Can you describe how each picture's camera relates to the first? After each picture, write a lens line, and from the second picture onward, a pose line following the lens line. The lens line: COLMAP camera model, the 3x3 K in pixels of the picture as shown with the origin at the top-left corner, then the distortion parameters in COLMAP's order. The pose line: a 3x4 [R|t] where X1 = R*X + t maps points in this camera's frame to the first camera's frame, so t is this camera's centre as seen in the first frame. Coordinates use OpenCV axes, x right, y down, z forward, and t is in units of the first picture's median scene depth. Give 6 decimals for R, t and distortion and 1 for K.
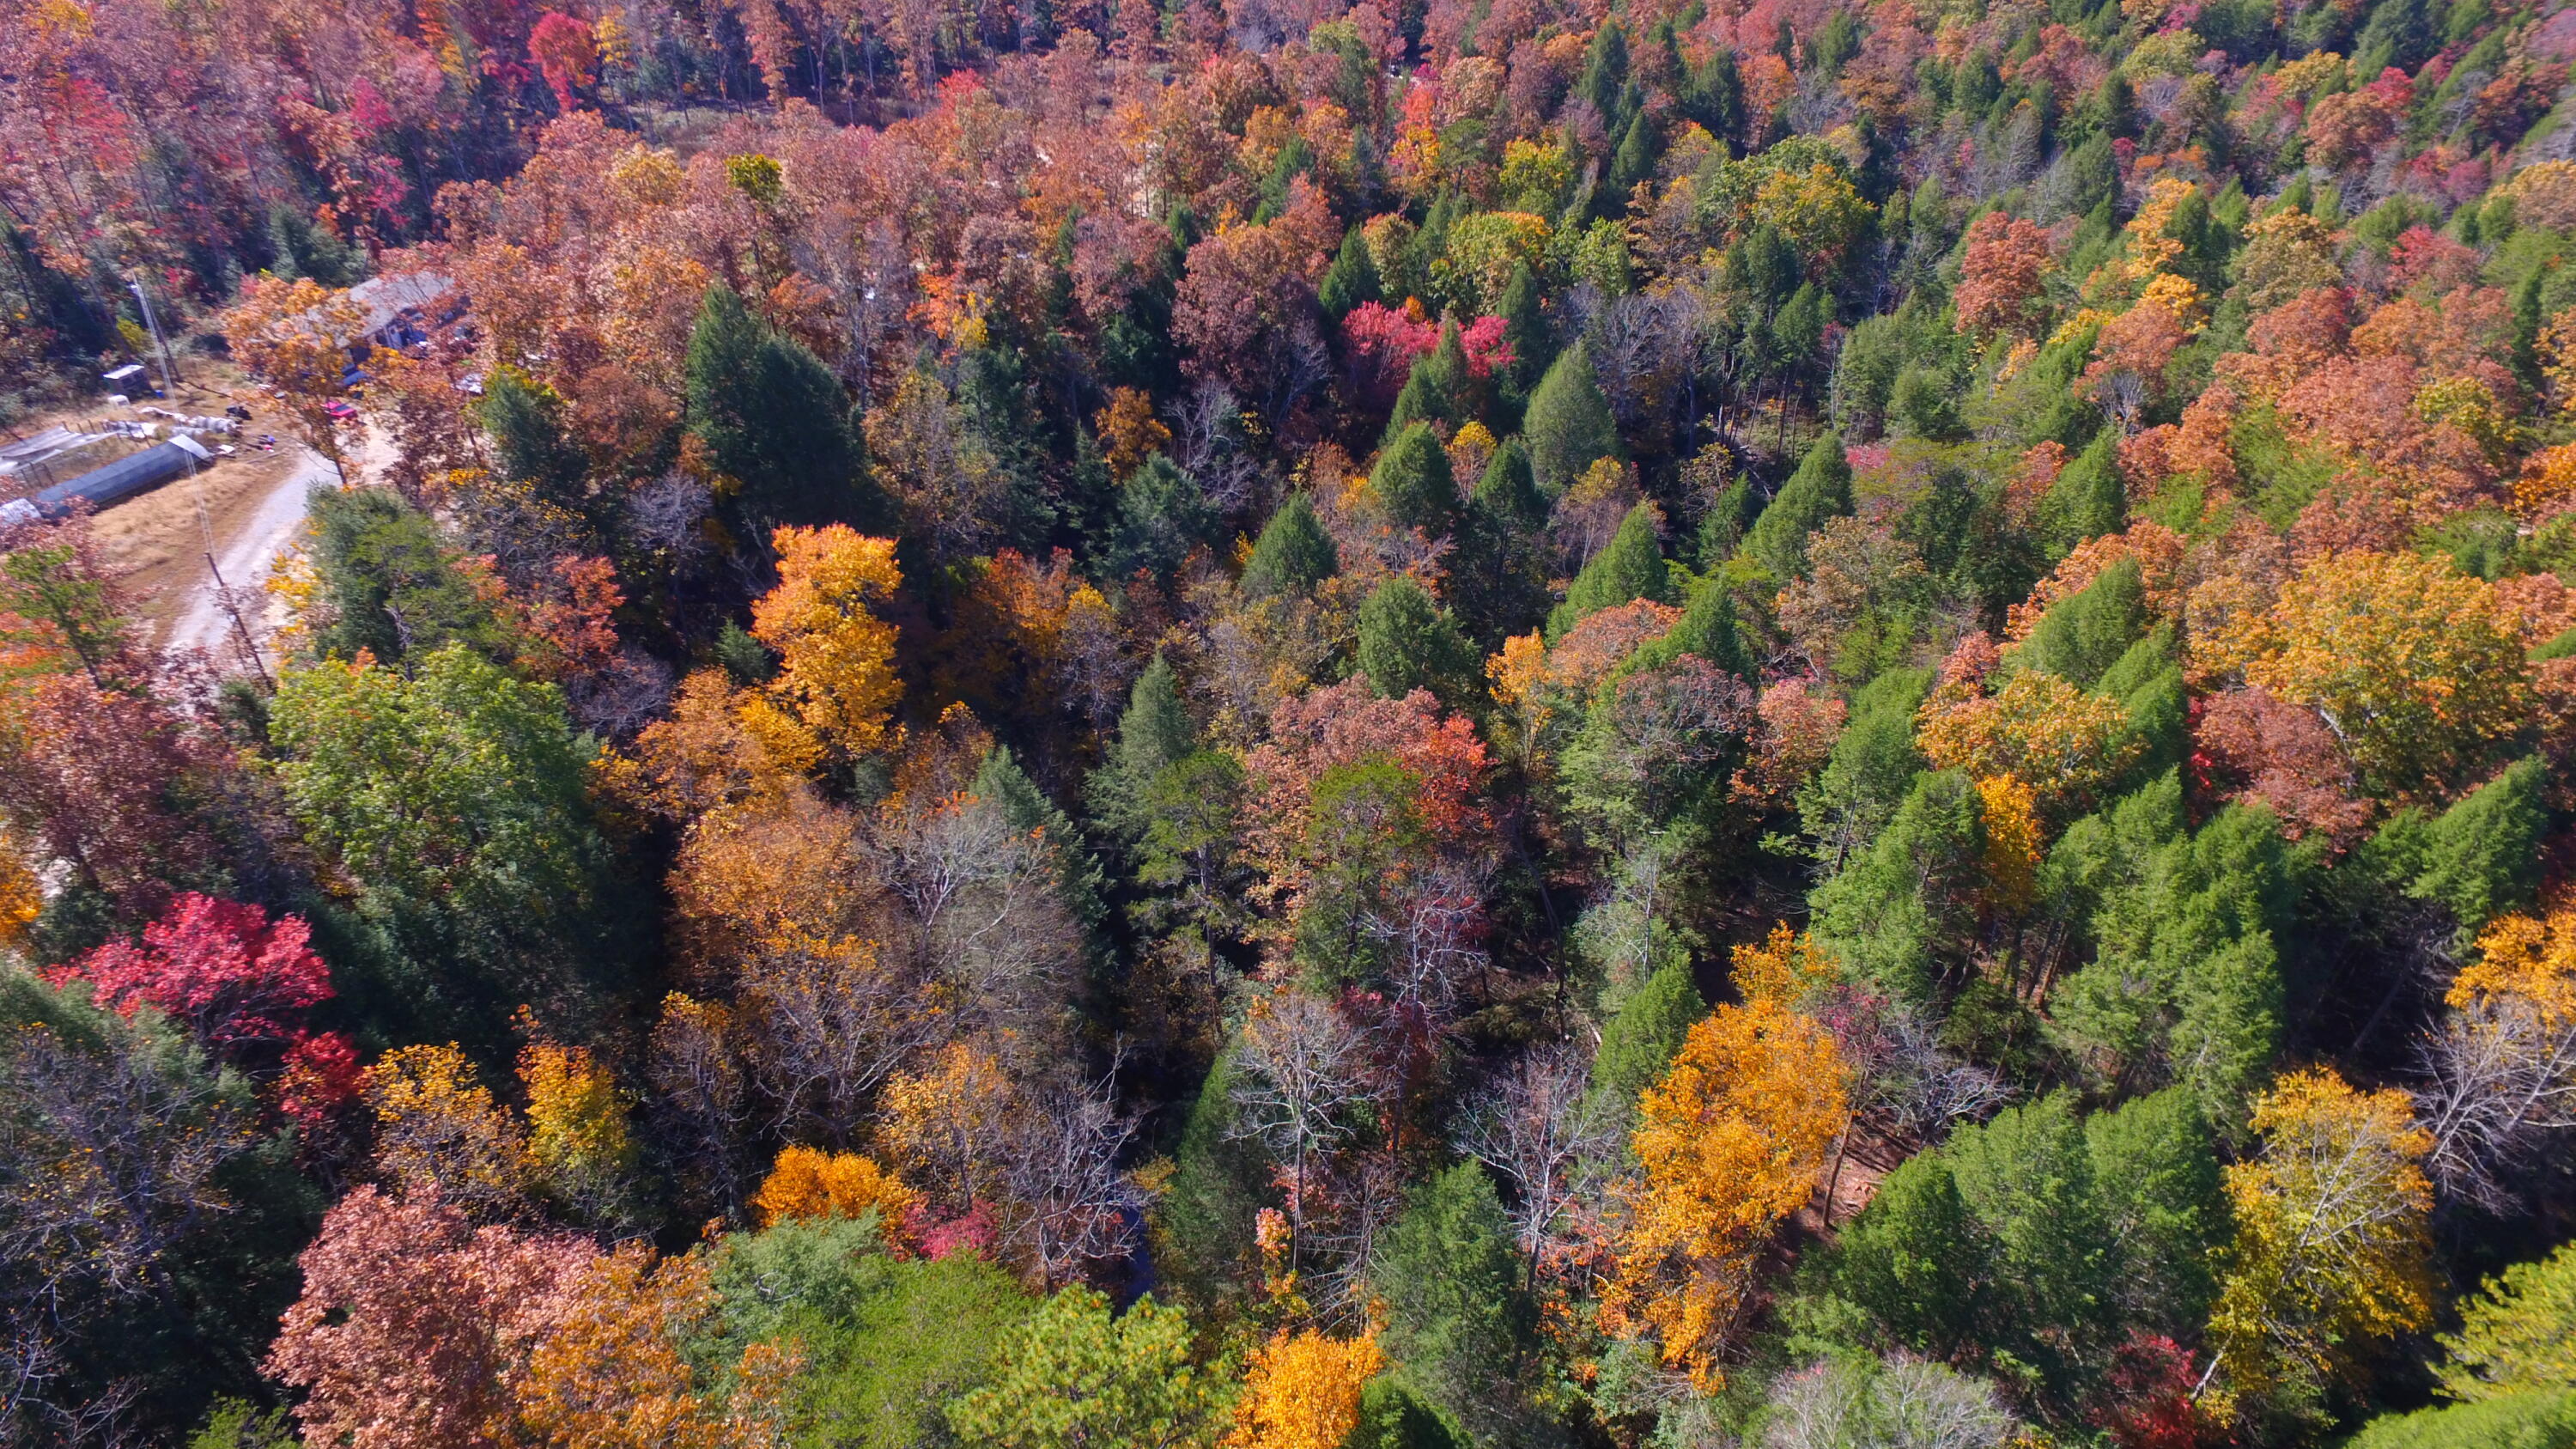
lens RADIAL K [[1485.8, 0, 1288.0], [0, 1485.8, 724.5], [0, 0, 1]] dist [-0.002520, -0.000554]
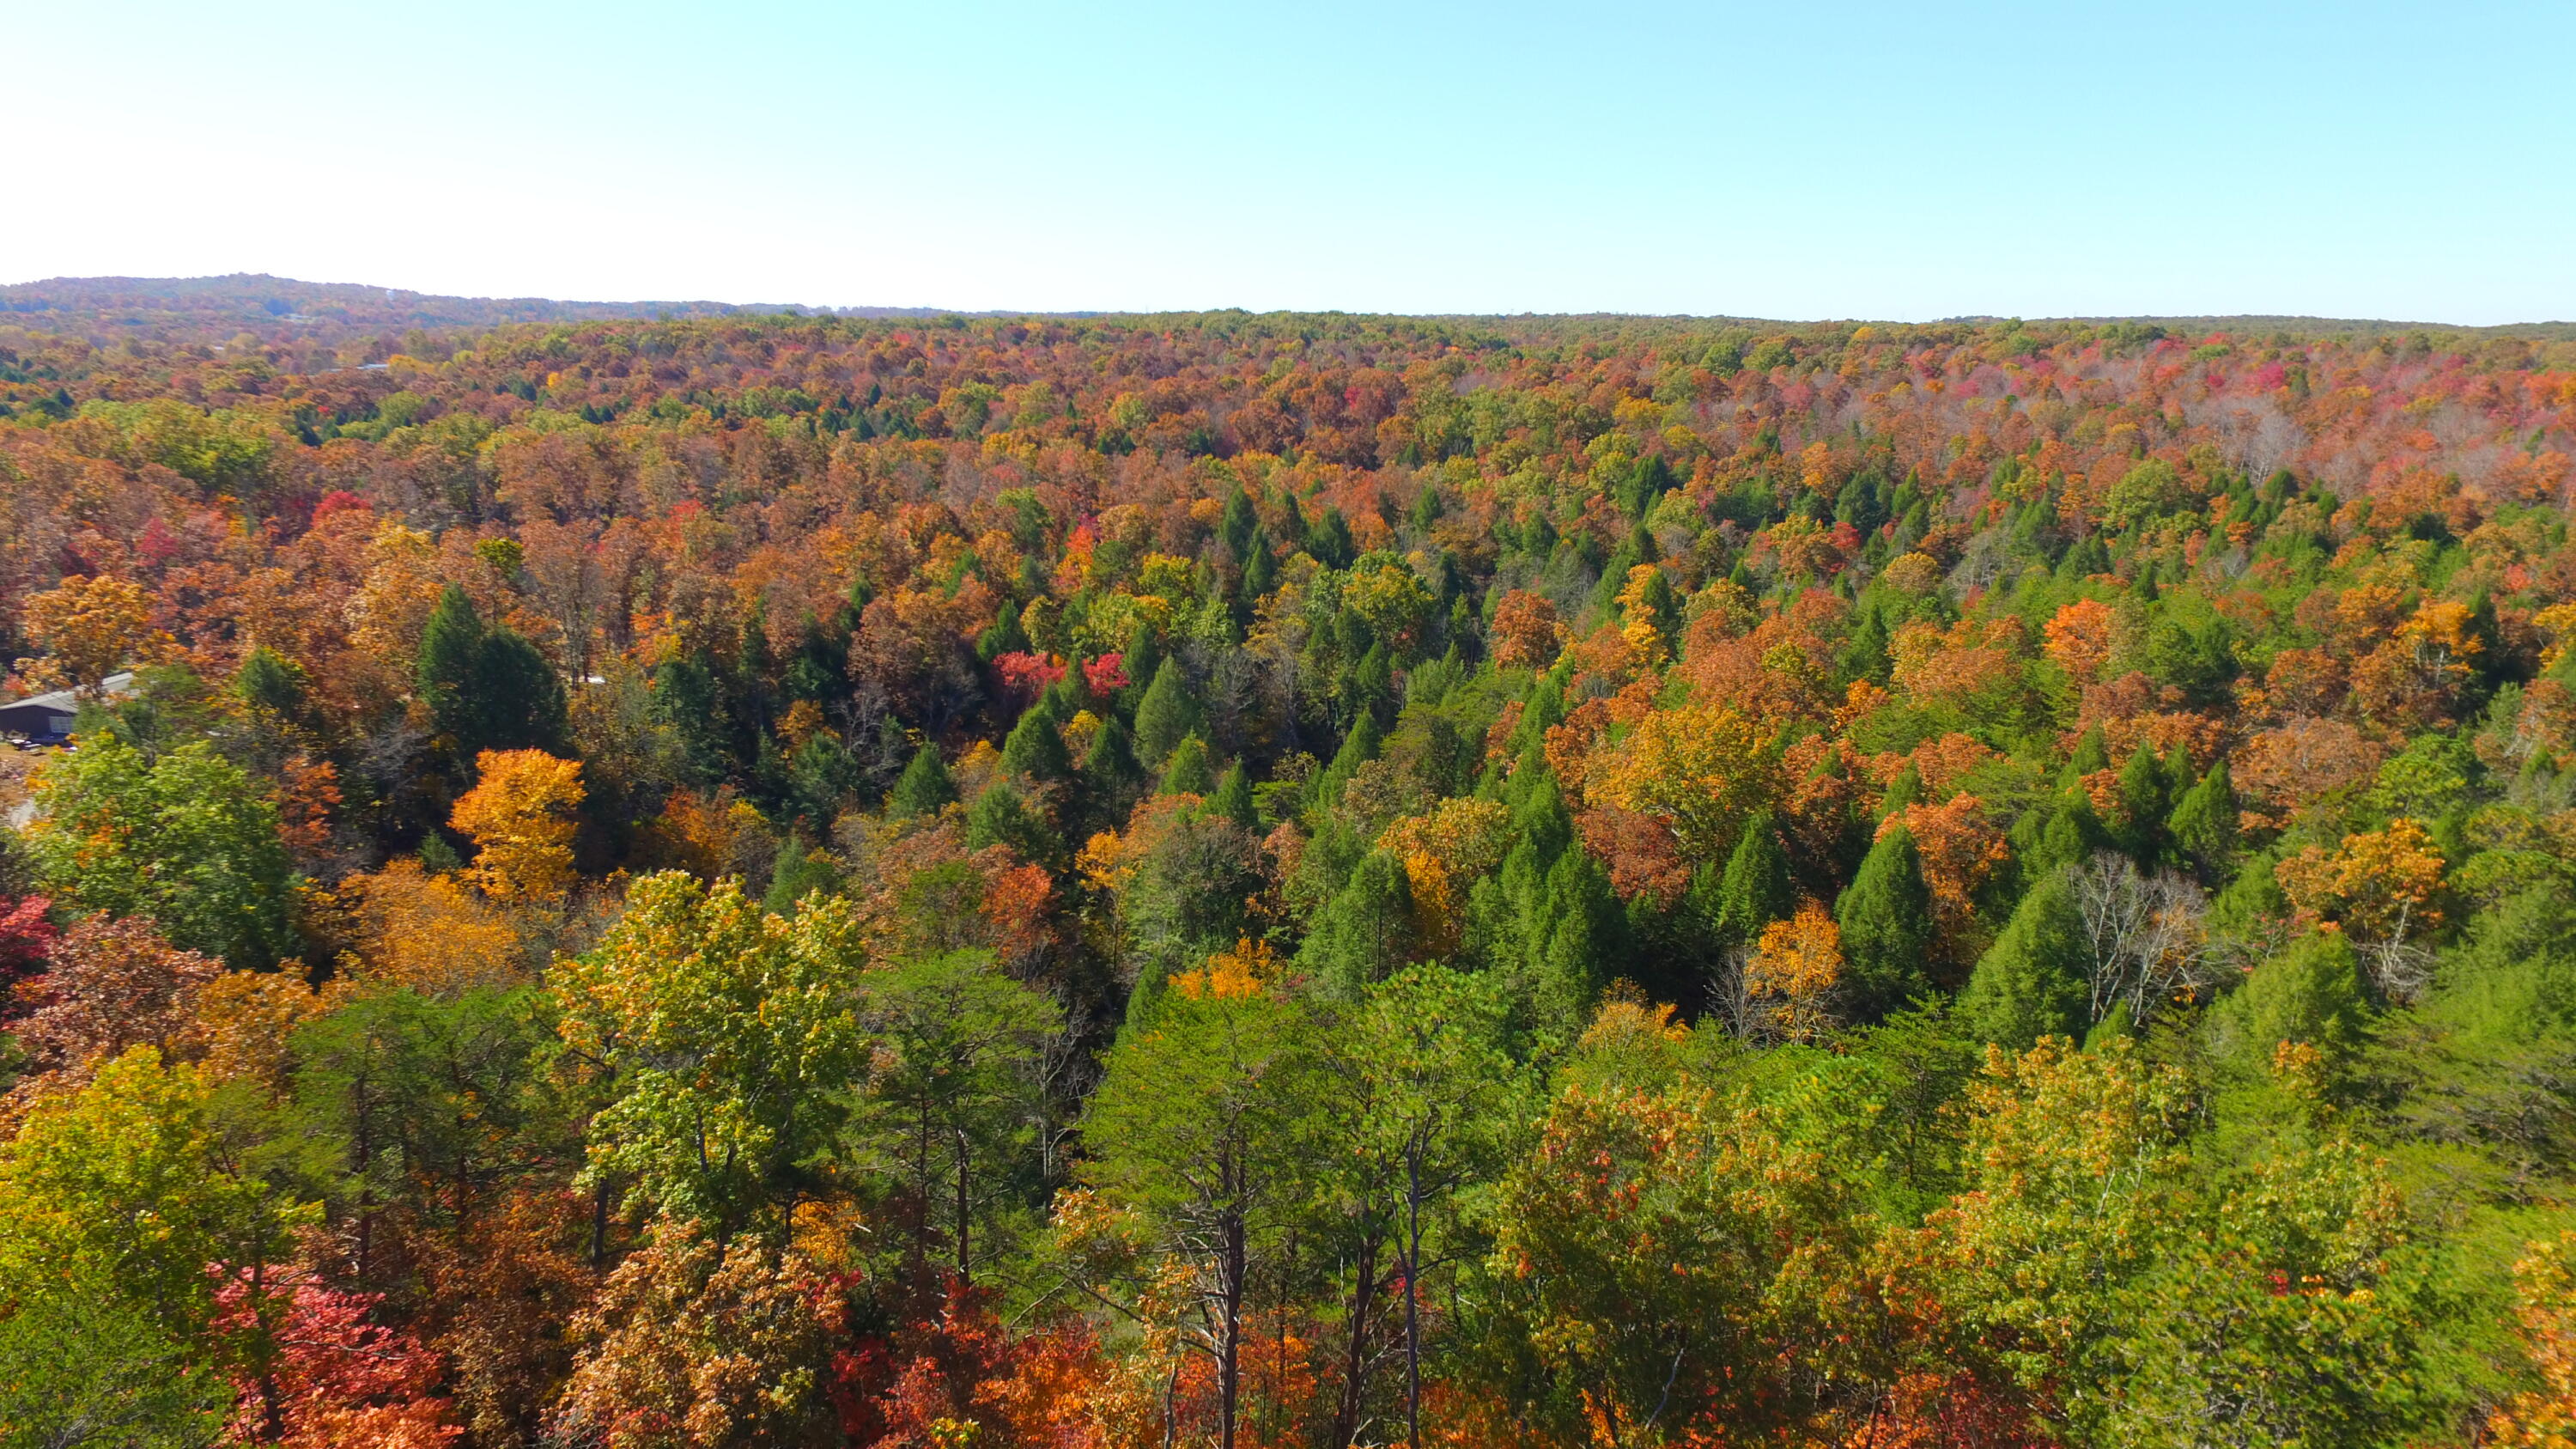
lens RADIAL K [[1493.7, 0, 1307.9], [0, 1493.7, 677.2], [0, 0, 1]] dist [-0.013542, 0.001114]
pose [[0.986448, -0.031069, 0.161108, 0.098213], [0.088618, 0.927260, -0.363780, 0.224744], [-0.138087, 0.373127, 0.917446, -0.185100]]
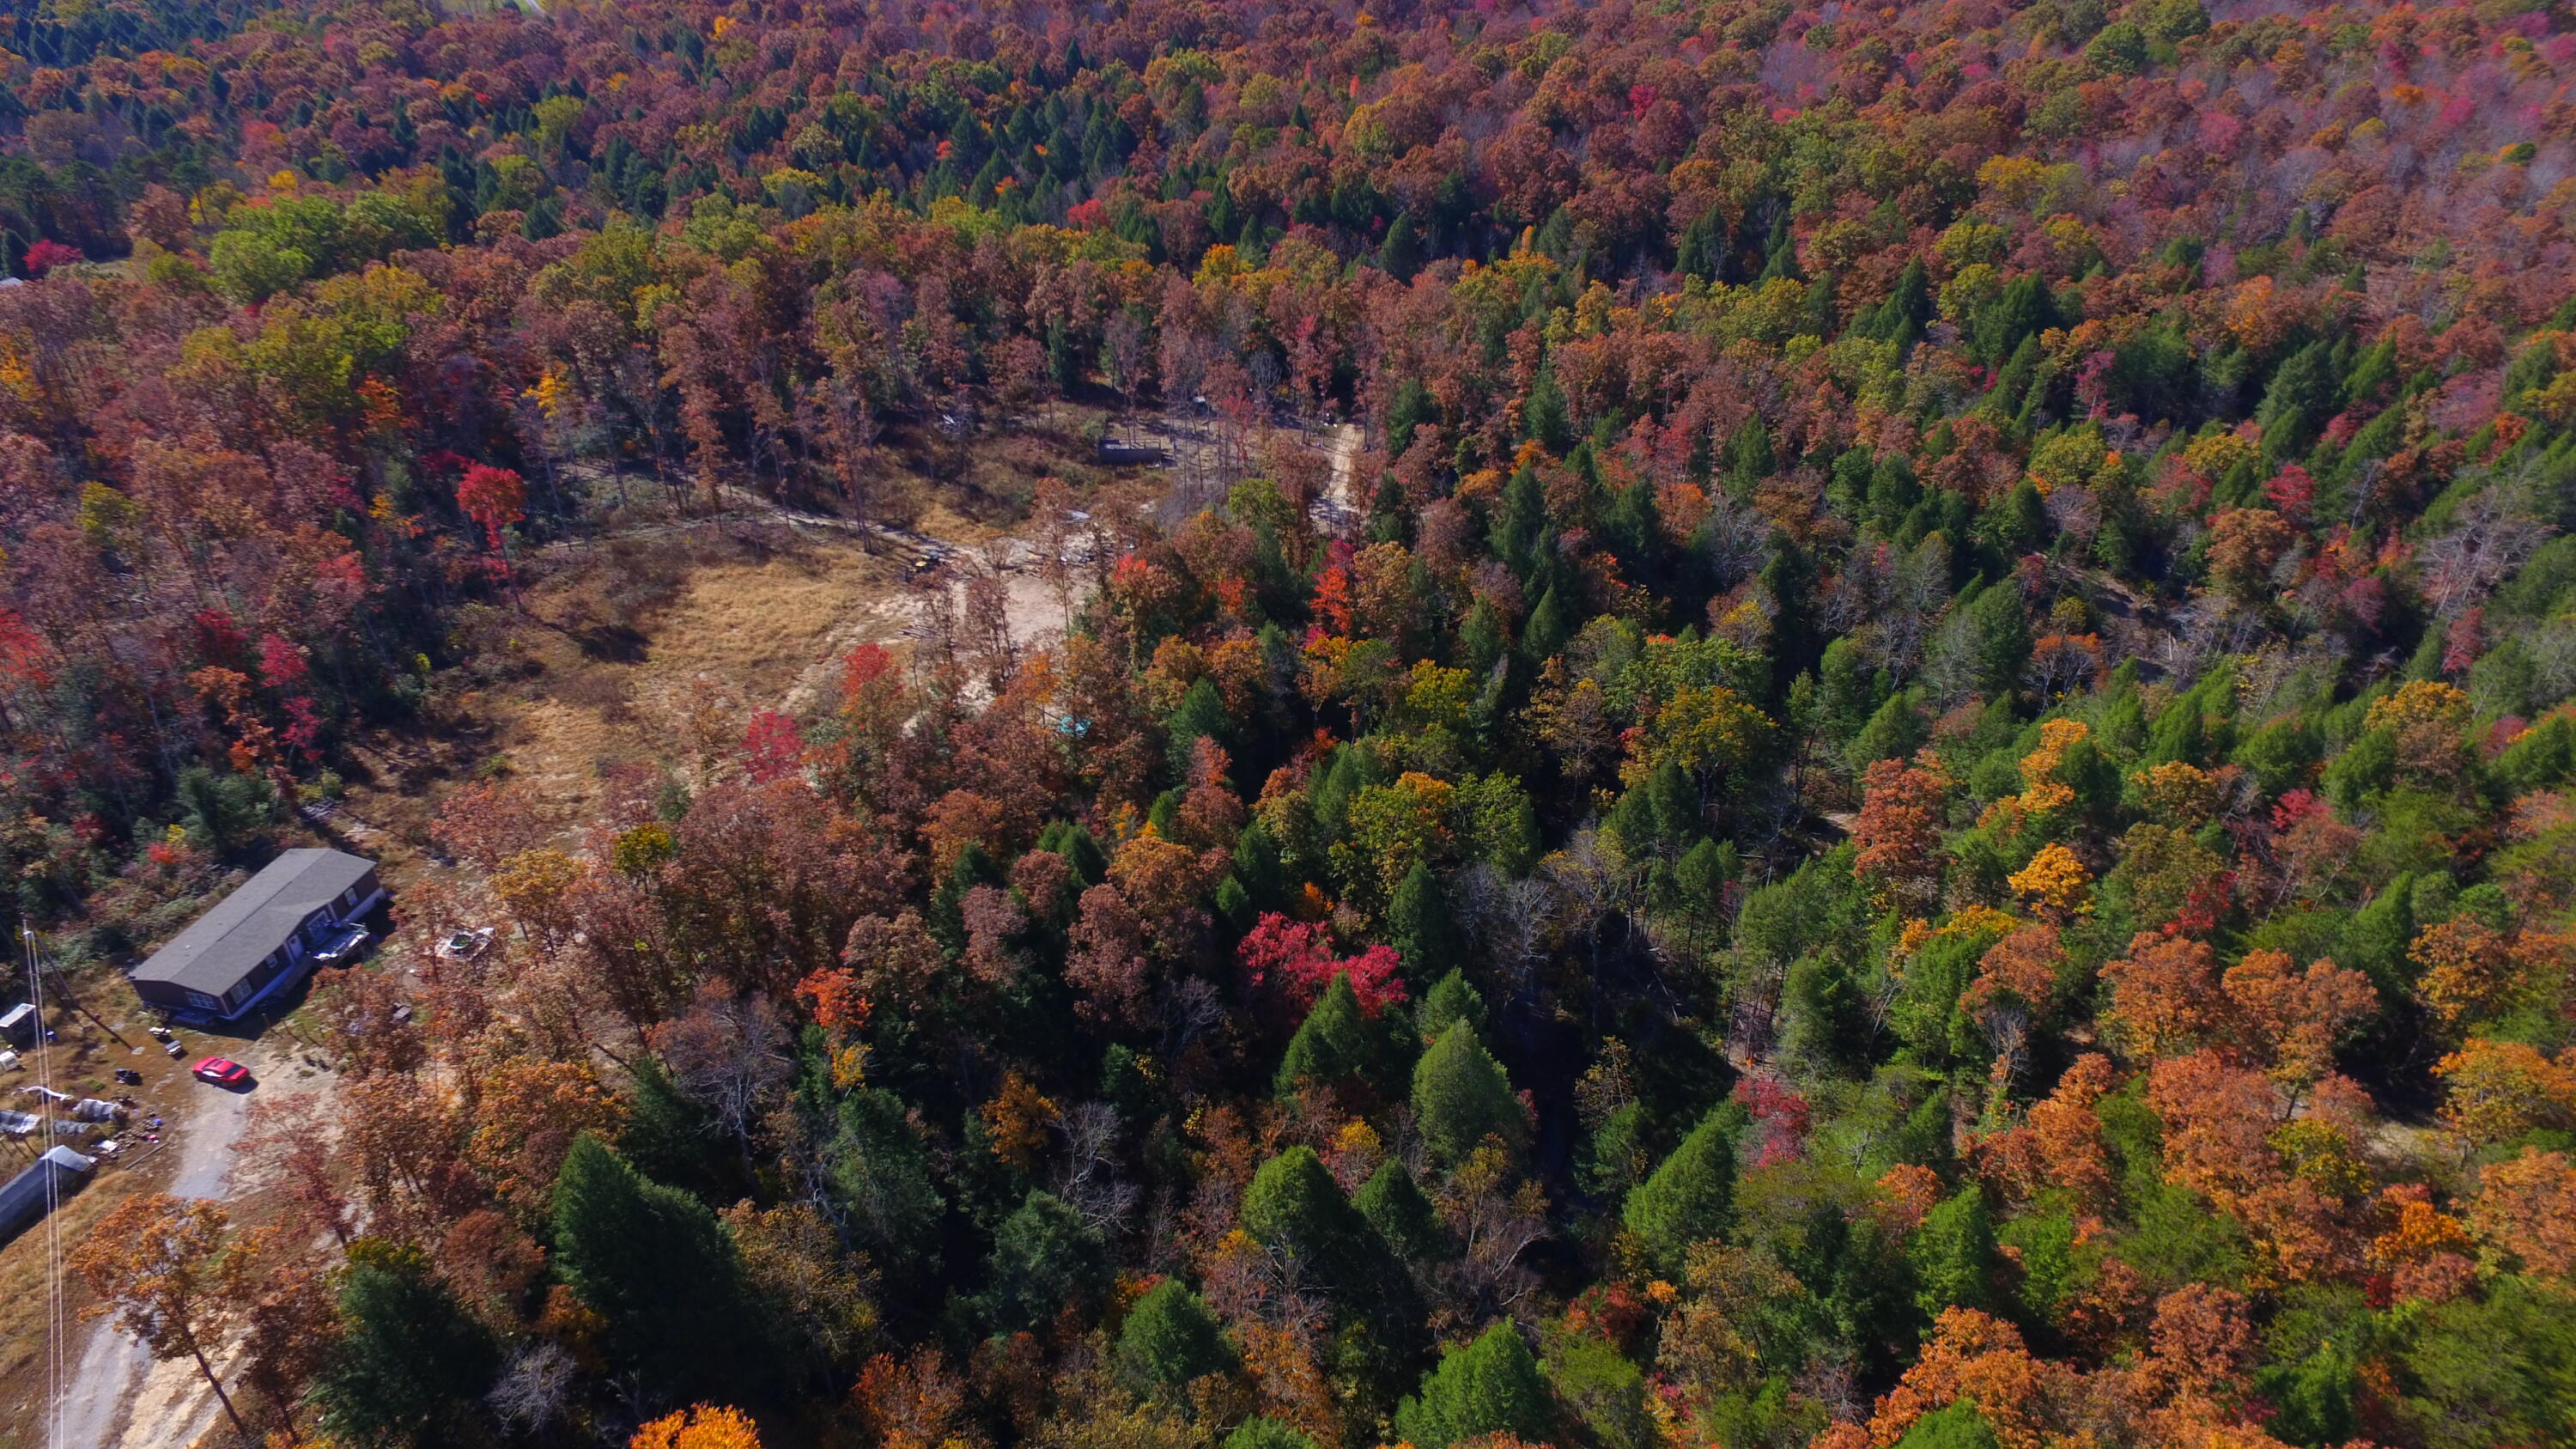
lens RADIAL K [[1503.9, 0, 1287.4], [0, 1503.9, 713.4], [0, 0, 1]] dist [-0.010822, 0.001567]
pose [[0.999868, -0.002742, 0.015996, 0.055589], [0.003573, 0.998634, -0.052123, -0.385366], [-0.015831, 0.052174, 0.998513, -0.025305]]
